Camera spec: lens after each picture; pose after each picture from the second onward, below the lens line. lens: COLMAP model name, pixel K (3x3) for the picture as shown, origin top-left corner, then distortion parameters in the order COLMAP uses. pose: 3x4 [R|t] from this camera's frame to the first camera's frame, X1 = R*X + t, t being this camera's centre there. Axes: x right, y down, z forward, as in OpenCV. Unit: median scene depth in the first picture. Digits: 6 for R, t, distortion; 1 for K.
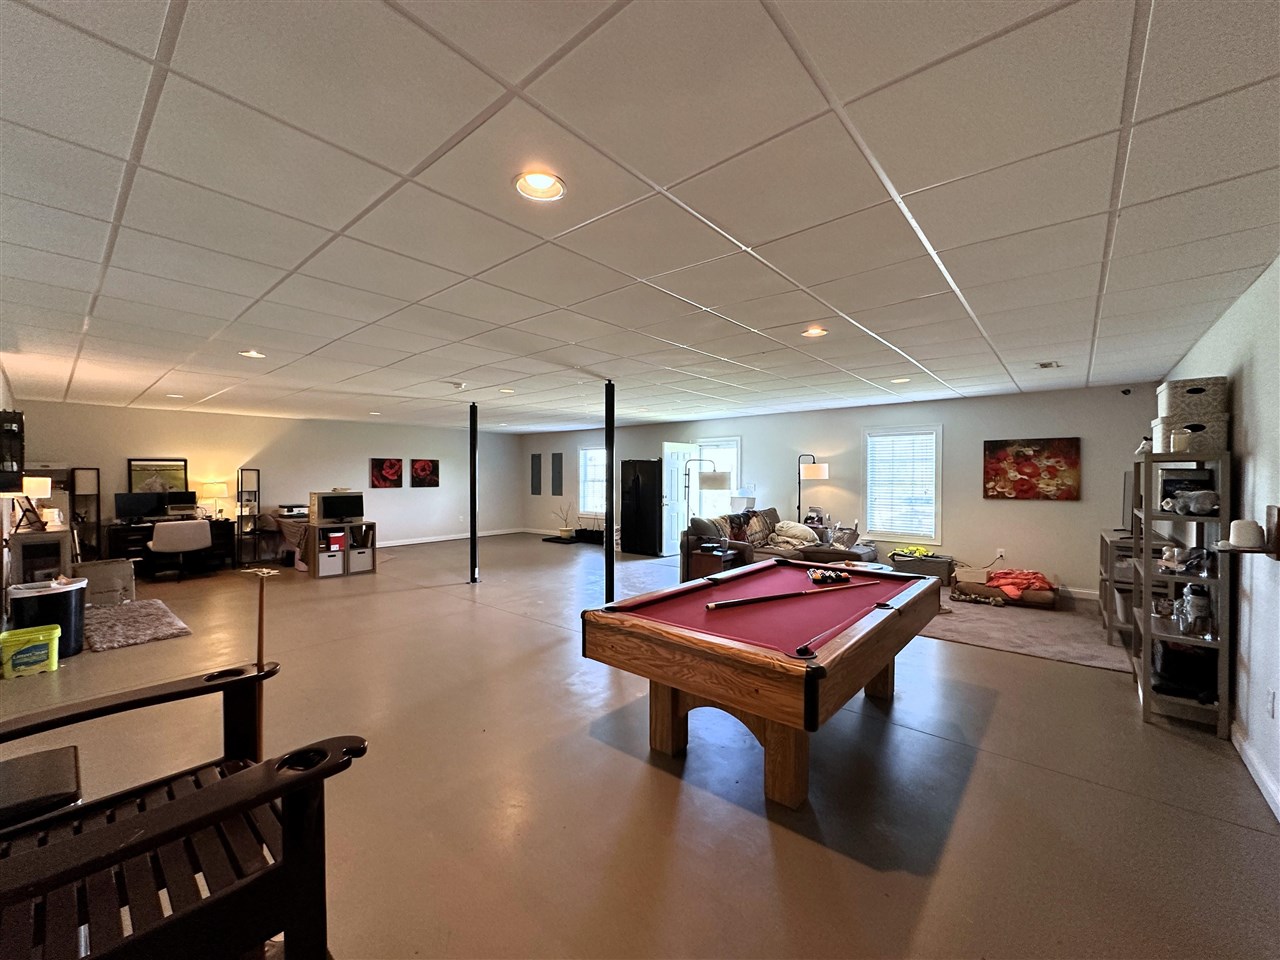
lens RADIAL K [[507.7, 0, 640.0], [0, 507.7, 480.0], [0, 0, 1]] dist [-0.000655, -0.000033]
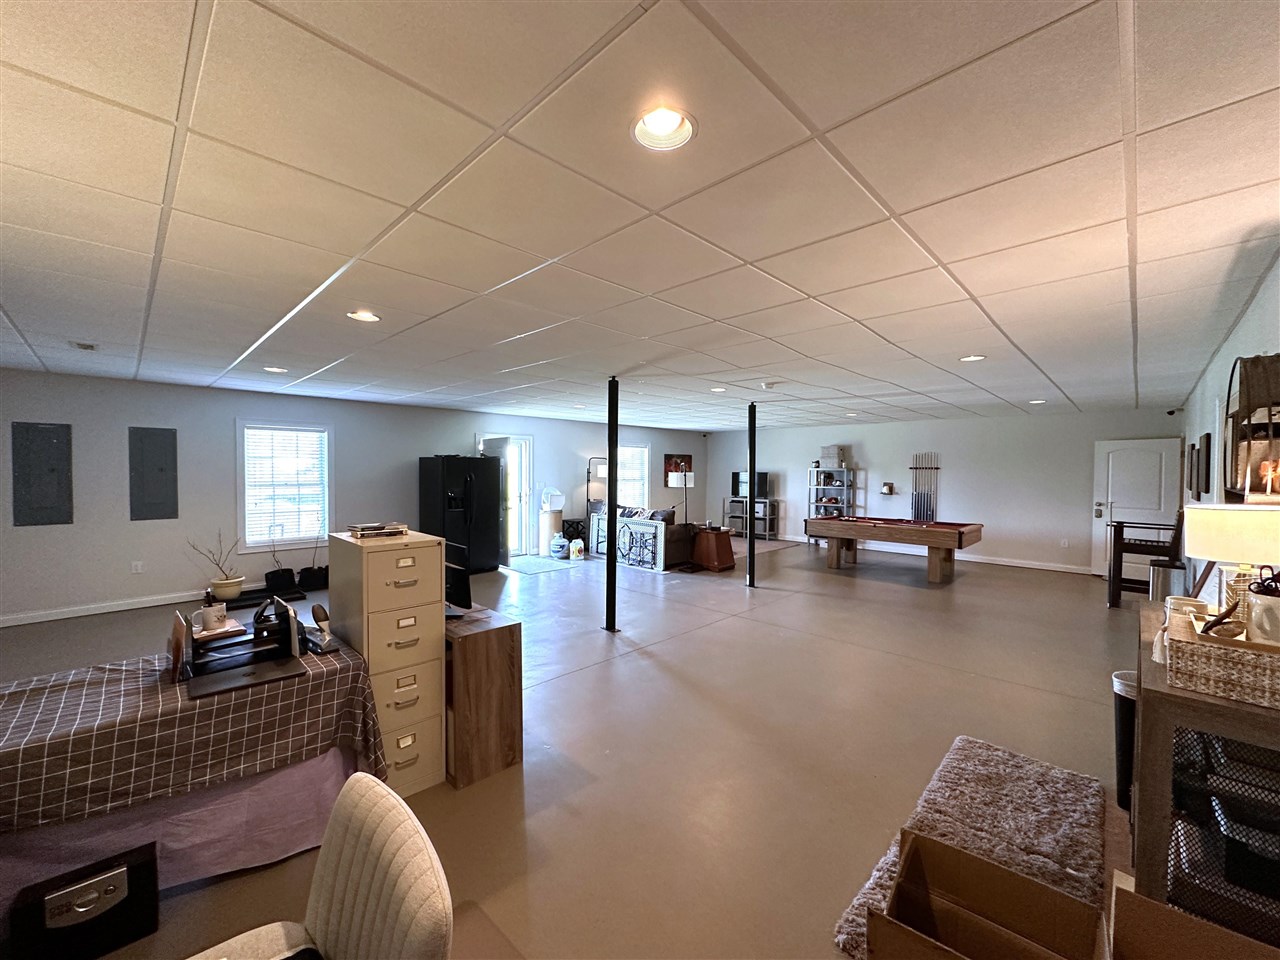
lens RADIAL K [[507.7, 0, 640.0], [0, 507.7, 480.0], [0, 0, 1]] dist [-0.000655, -0.000033]
pose [[0.070651, -0.016568, 0.997363, -1.027751], [0.014432, 0.999774, 0.015586, -0.011874], [-0.997397, 0.013292, 0.070874, 0.877740]]
